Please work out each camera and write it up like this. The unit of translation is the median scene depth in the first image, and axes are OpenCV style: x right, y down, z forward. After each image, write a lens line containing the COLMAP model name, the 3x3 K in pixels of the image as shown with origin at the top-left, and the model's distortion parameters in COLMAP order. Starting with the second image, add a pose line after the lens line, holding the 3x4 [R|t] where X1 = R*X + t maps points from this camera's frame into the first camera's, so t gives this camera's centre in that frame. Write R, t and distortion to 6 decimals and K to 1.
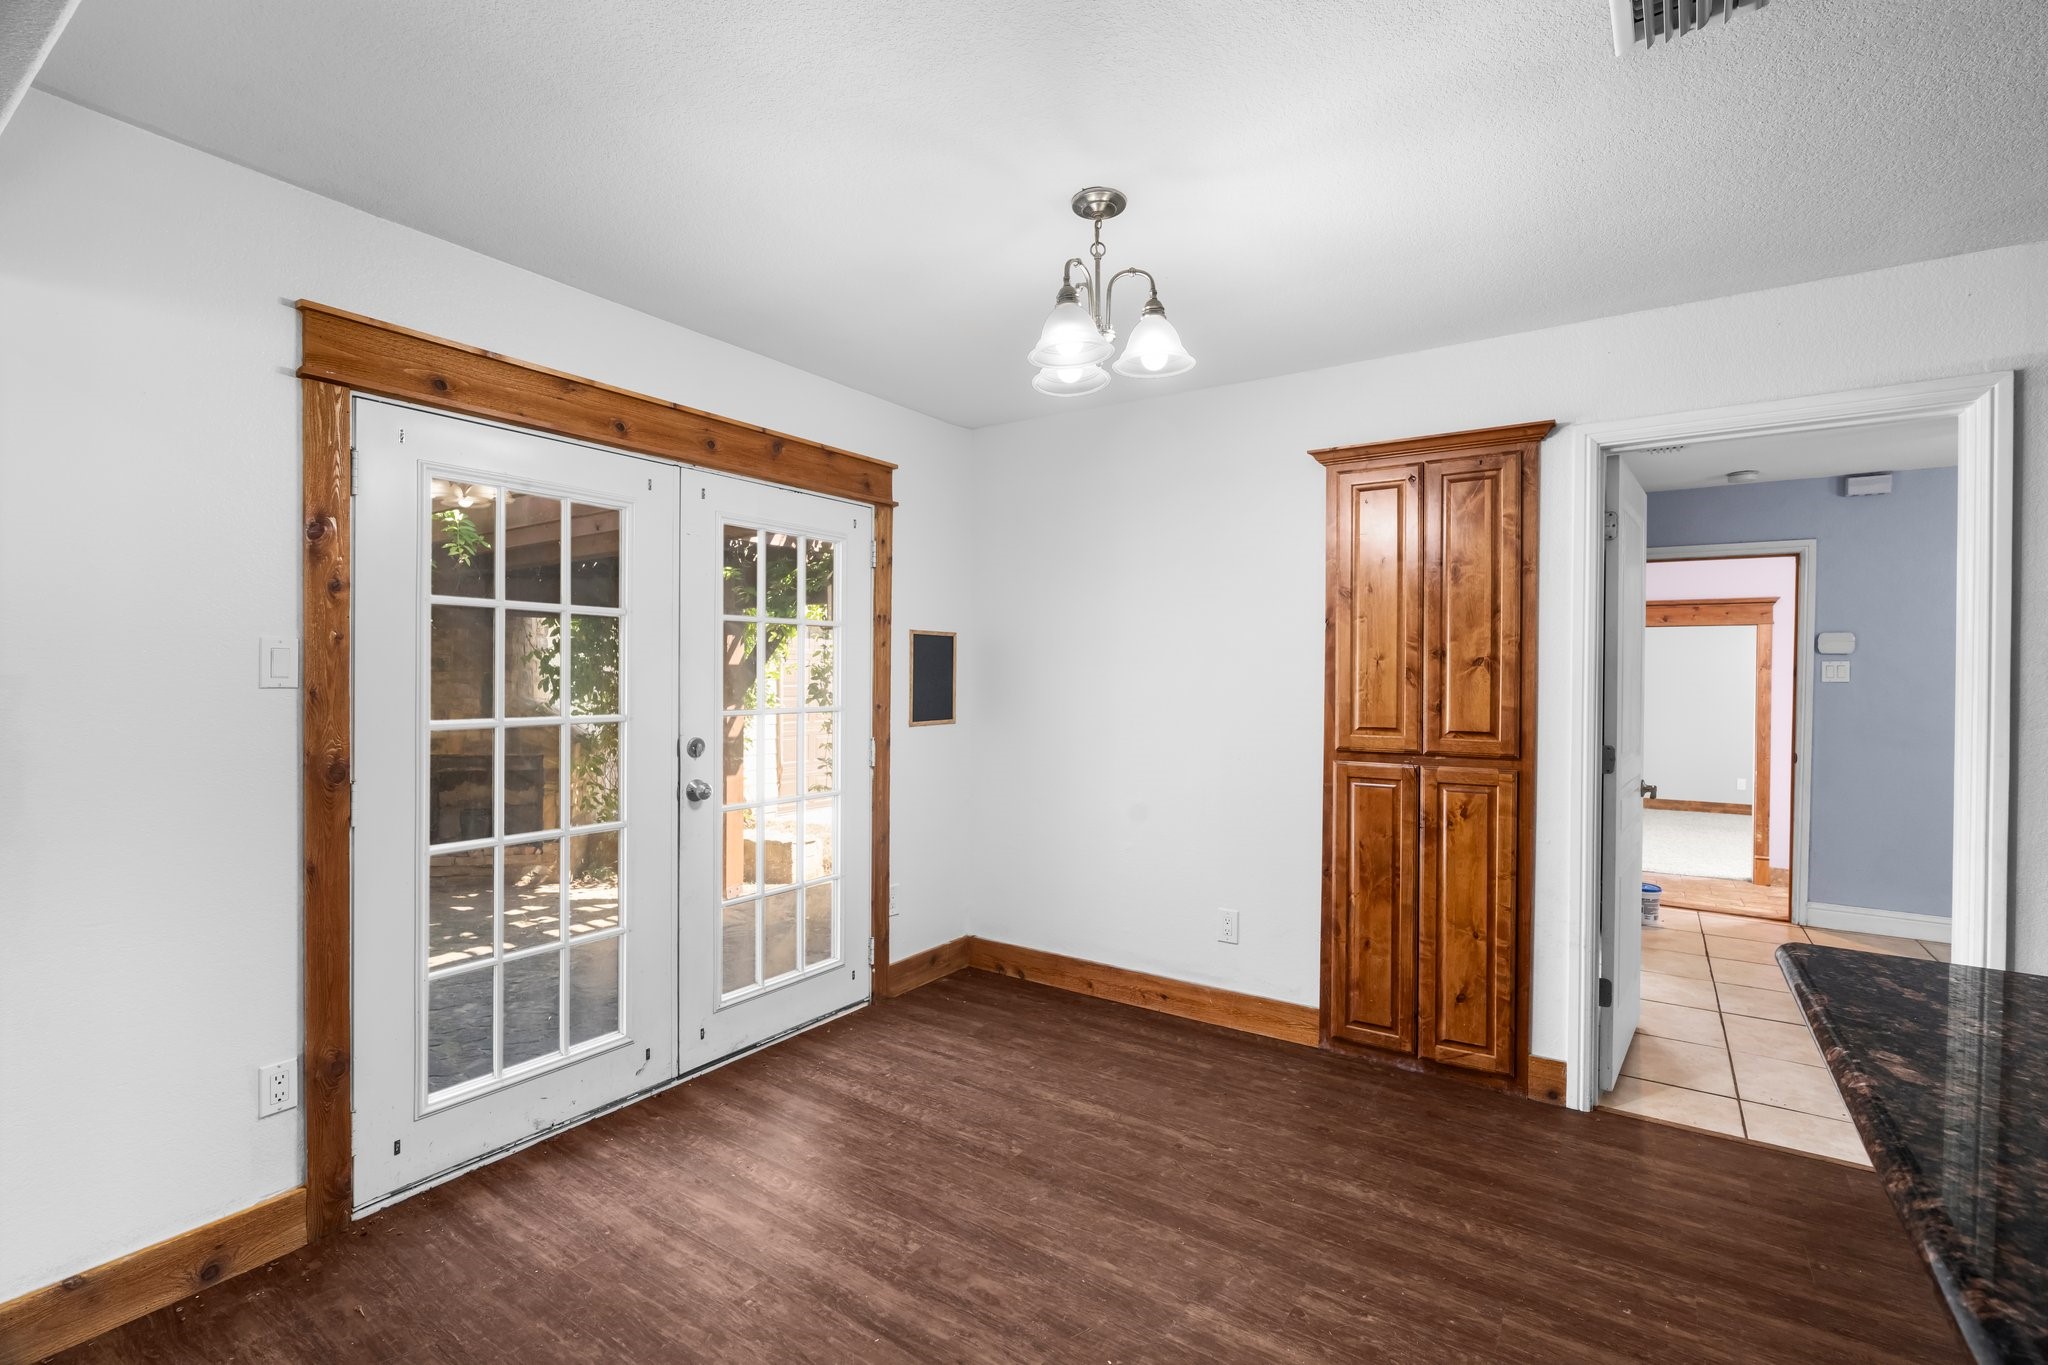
lens RADIAL K [[909.7, 0, 1030.2], [0, 909.7, 678.8], [0, 0, 1]] dist [-0.010856, 0.004745]
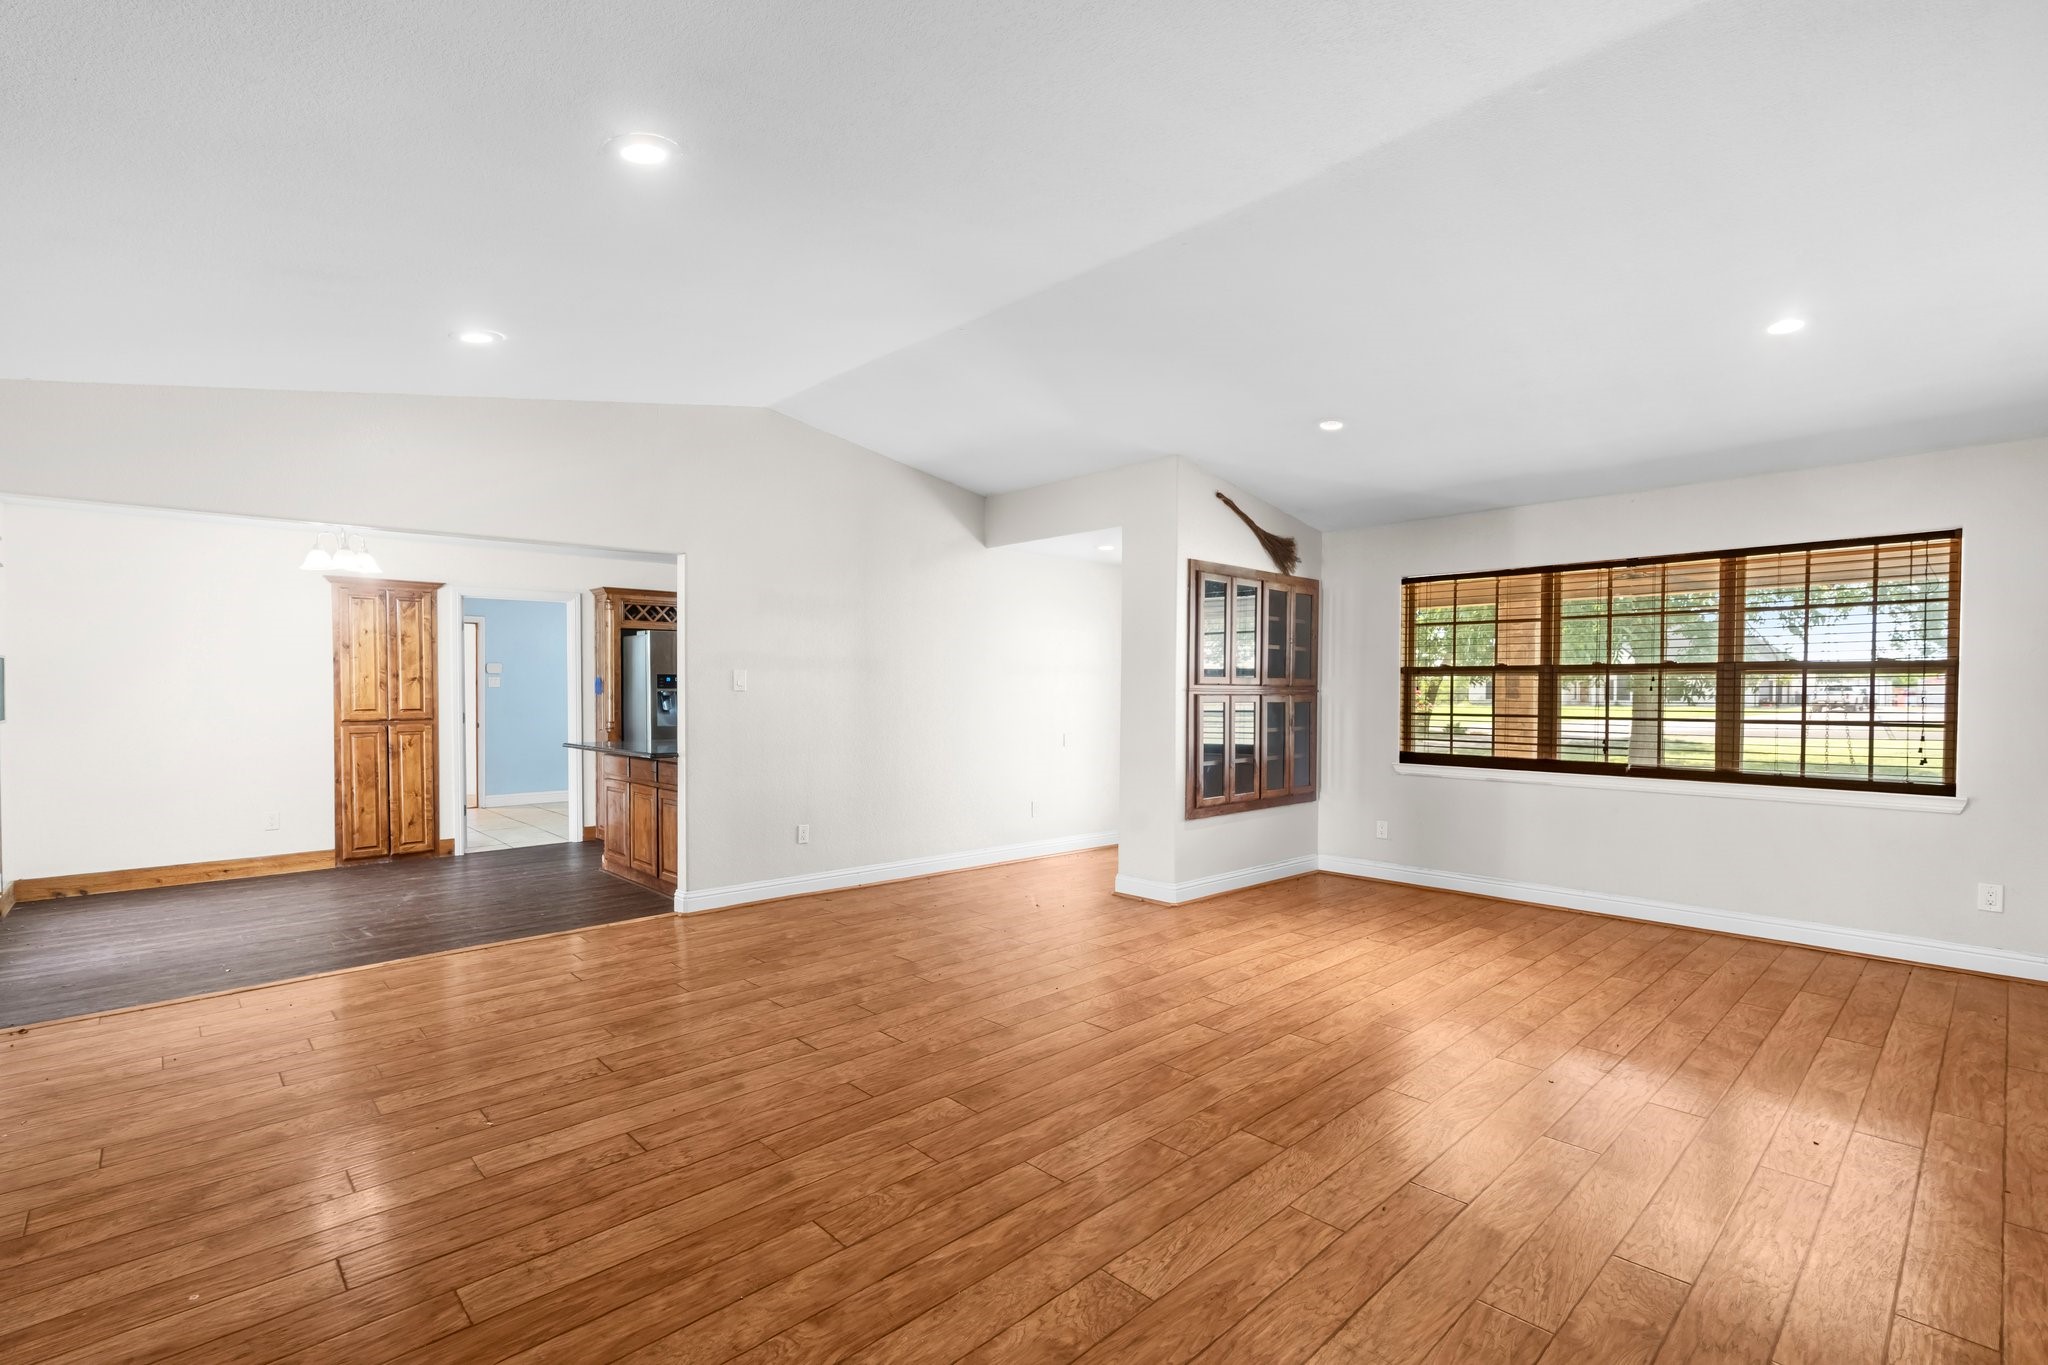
lens RADIAL K [[930.9, 0, 1025.1], [0, 930.9, 704.9], [0, 0, 1]] dist [-0.012729, 0.005221]
pose [[0.221529, -0.024362, 0.974849, -1.419086], [0.007365, 0.999701, 0.023310, 0.003428], [-0.975126, 0.002016, 0.221642, -1.019338]]
